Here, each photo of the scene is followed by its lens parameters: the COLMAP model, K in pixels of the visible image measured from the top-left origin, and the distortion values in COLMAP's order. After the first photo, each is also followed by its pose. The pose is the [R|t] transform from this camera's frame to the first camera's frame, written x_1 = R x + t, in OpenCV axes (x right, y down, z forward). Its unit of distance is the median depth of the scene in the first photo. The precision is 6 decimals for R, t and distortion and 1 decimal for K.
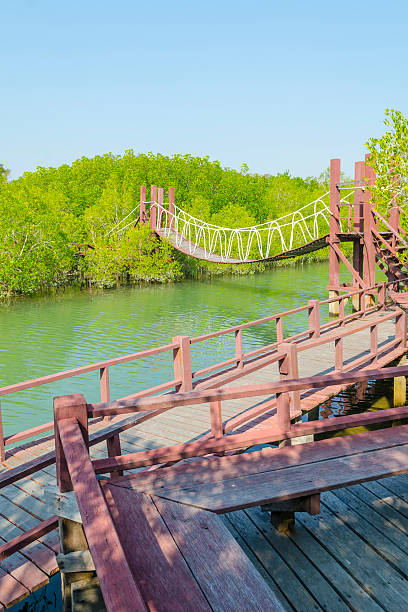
lens RADIAL K [[487.1, 0, 203.0], [0, 487.1, 302.8], [0, 0, 1]] dist [0.028650, -0.004943]
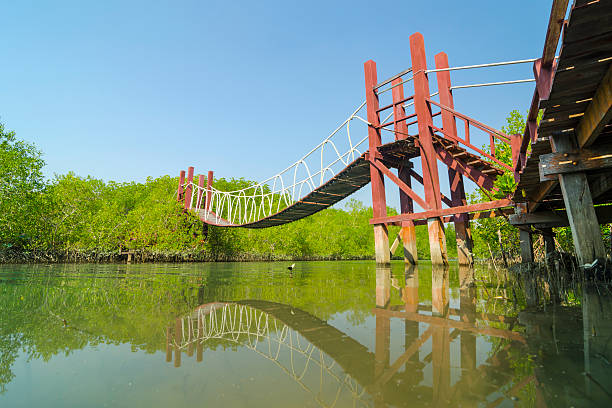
lens RADIAL K [[323.9, 0, 321.9], [0, 323.9, 197.9], [0, 0, 1]] dist [0.005173, -0.000340]
pose [[0.987780, 0.029867, 0.152963, 0.070910], [0.023244, 0.942257, -0.334084, 0.057454], [-0.154109, 0.333557, 0.930048, 0.356330]]
